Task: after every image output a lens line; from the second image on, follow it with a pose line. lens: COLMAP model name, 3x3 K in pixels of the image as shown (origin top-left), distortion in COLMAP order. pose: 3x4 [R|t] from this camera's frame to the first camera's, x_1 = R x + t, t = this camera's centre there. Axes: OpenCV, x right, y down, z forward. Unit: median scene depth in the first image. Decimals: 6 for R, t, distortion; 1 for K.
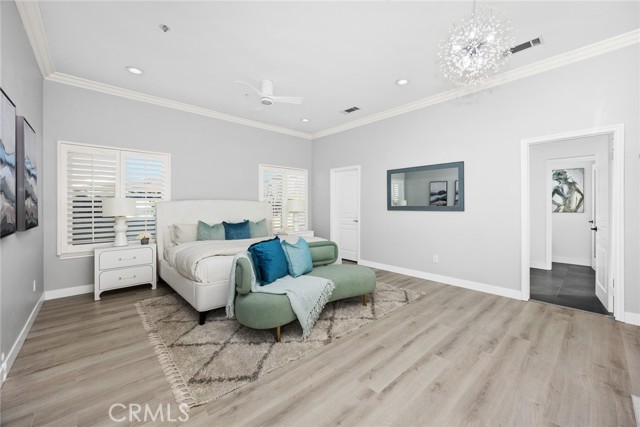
lens RADIAL K [[251.0, 0, 336.4], [0, 251.0, 203.0], [0, 0, 1]] dist [-0.006086, 0.000123]
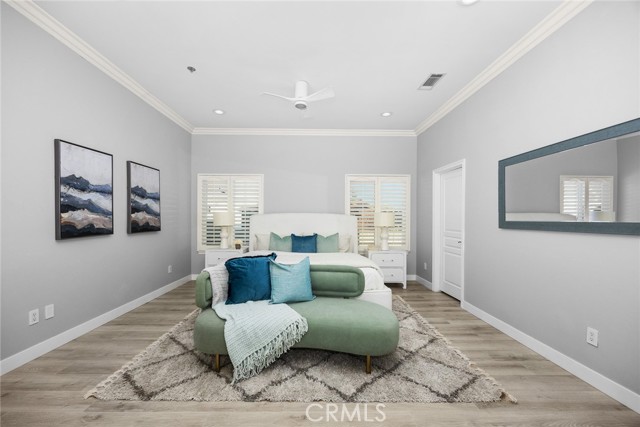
lens RADIAL K [[251.0, 0, 318.8], [0, 251.0, 218.4], [0, 0, 1]] dist [-0.006086, 0.000123]
pose [[0.730955, 0.006459, -0.682395, 0.507093], [-0.000916, 0.999964, 0.008484, 0.001306], [0.682425, -0.005576, 0.730934, 0.475694]]
